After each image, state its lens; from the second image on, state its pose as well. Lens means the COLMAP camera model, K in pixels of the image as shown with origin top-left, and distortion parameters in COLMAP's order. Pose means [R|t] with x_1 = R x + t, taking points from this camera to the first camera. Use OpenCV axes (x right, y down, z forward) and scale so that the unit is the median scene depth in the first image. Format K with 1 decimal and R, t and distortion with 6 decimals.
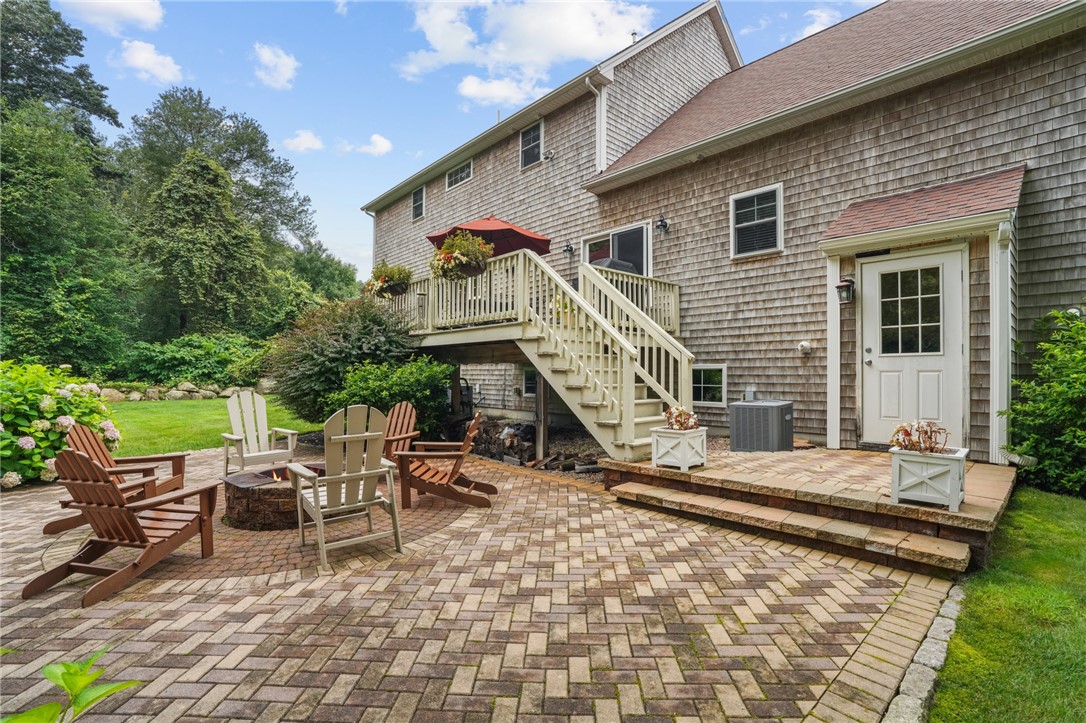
lens RADIAL K [[498.1, 0, 540.7], [0, 498.1, 371.0], [0, 0, 1]] dist [-0.063356, 0.022504]
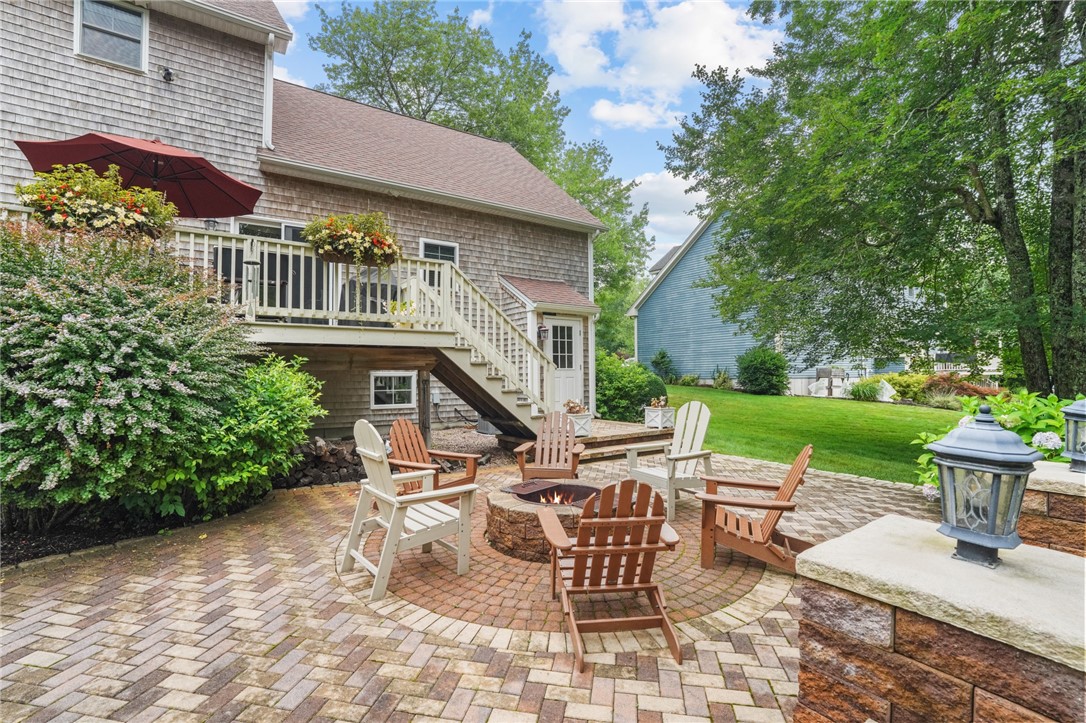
lens RADIAL K [[498.1, 0, 536.8], [0, 498.1, 363.0], [0, 0, 1]] dist [-0.063356, 0.022504]
pose [[0.142041, 0.026346, 0.989510, -1.216372], [0.003370, 0.999627, -0.027099, -0.003396], [-0.989855, 0.007183, 0.141900, 0.794981]]
